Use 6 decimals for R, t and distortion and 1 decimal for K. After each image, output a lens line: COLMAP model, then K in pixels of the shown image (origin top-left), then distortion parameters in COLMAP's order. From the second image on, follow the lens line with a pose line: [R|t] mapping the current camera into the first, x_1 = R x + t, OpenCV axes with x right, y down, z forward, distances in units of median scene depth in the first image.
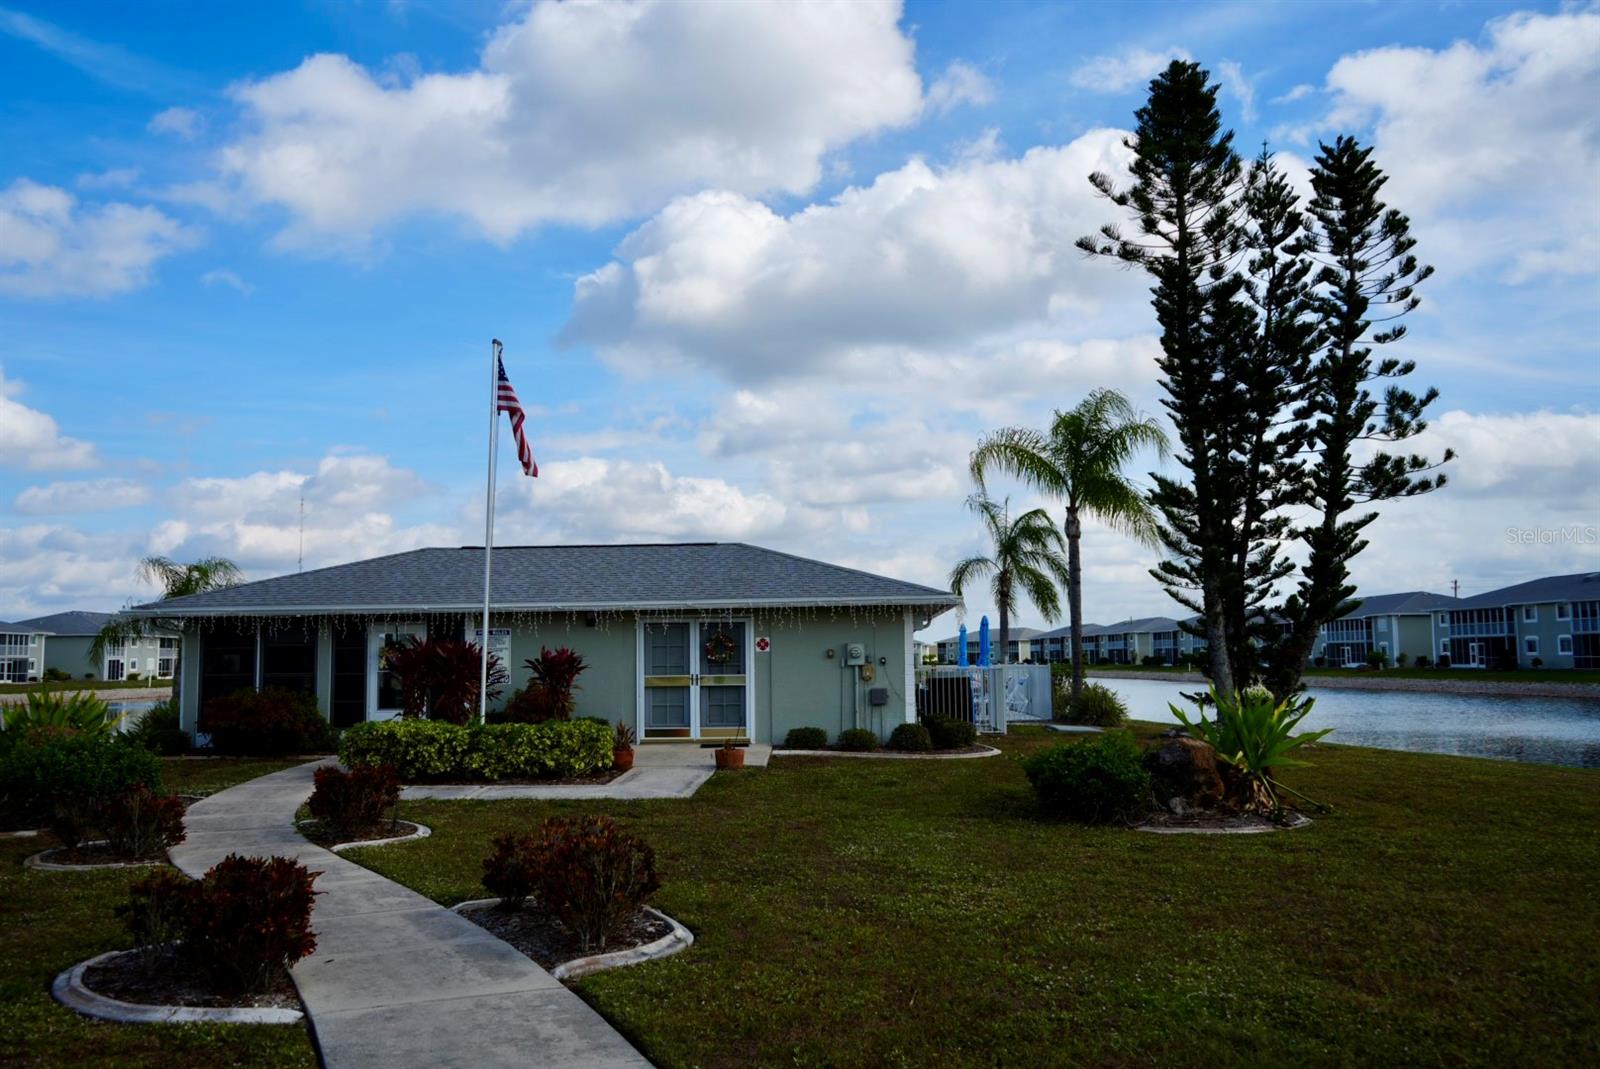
lens RADIAL K [[1244.5, 0, 793.6], [0, 1244.5, 524.5], [0, 0, 1]] dist [-0.036377, 0.001917]
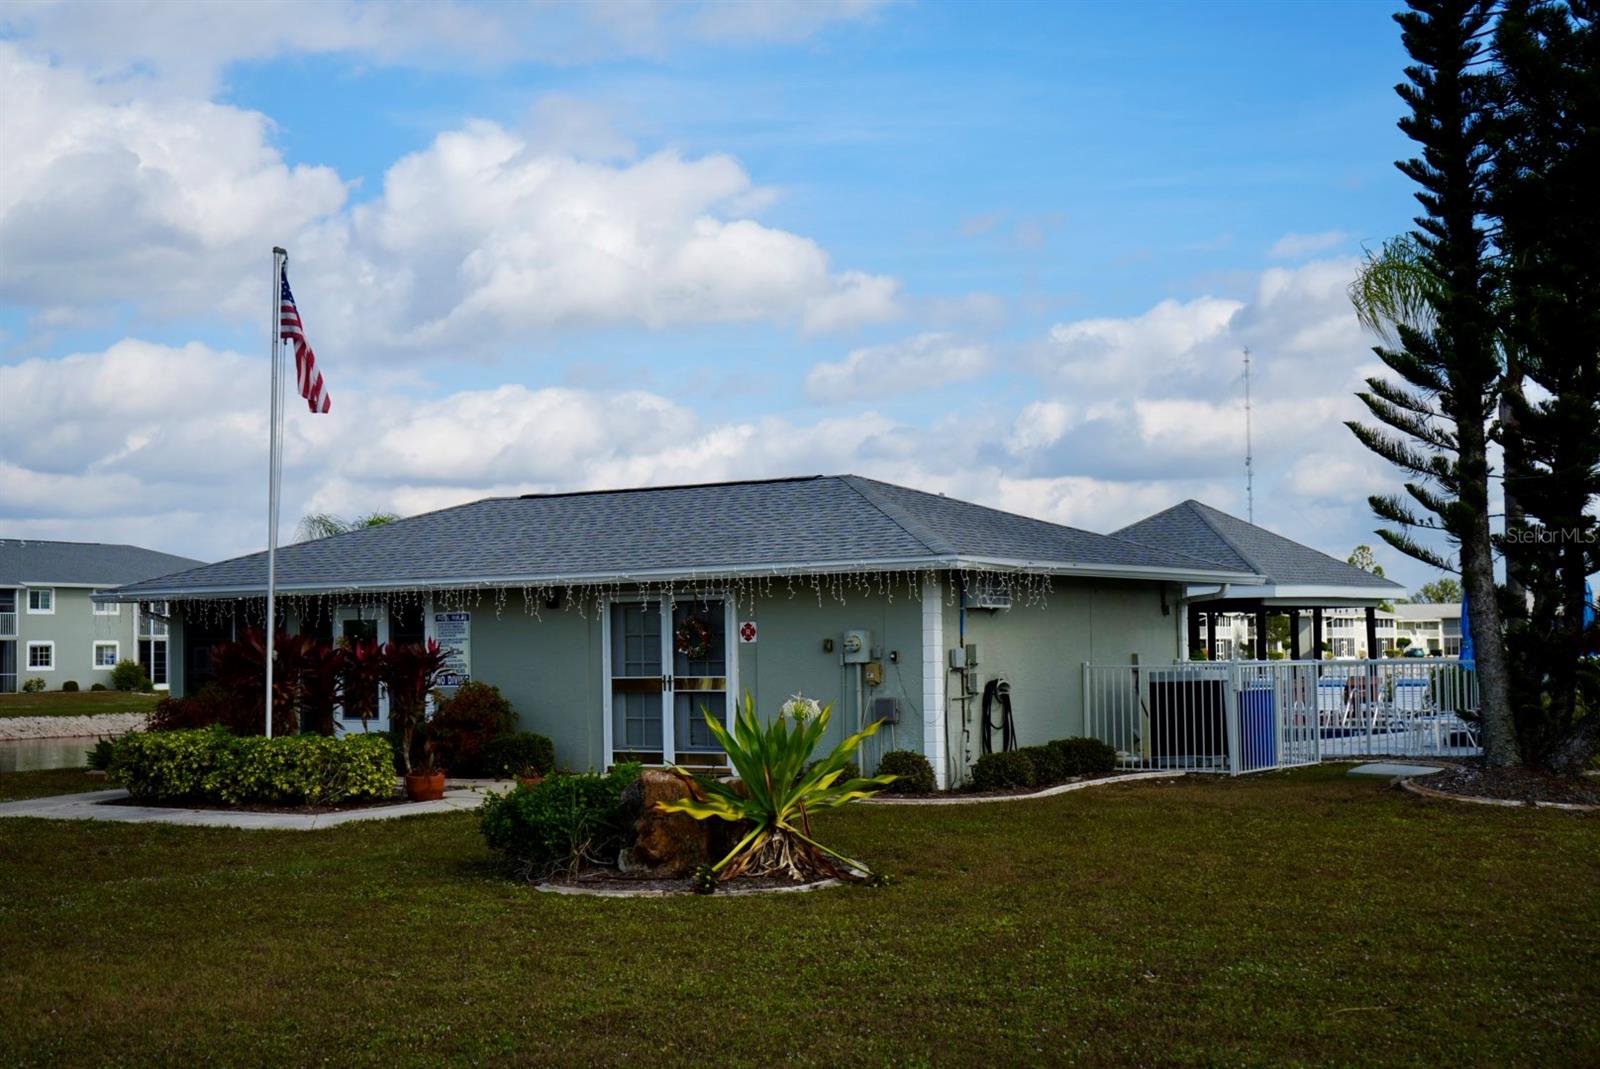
lens RADIAL K [[2388.1, 0, 803.8], [0, 2388.1, 537.4], [0, 0, 1]] dist [0.013182, 0.000000]
pose [[0.838315, -0.024710, -0.544626, 0.717087], [0.061225, 0.996920, 0.049010, -0.017540], [0.541737, -0.074430, 0.837246, -0.074820]]
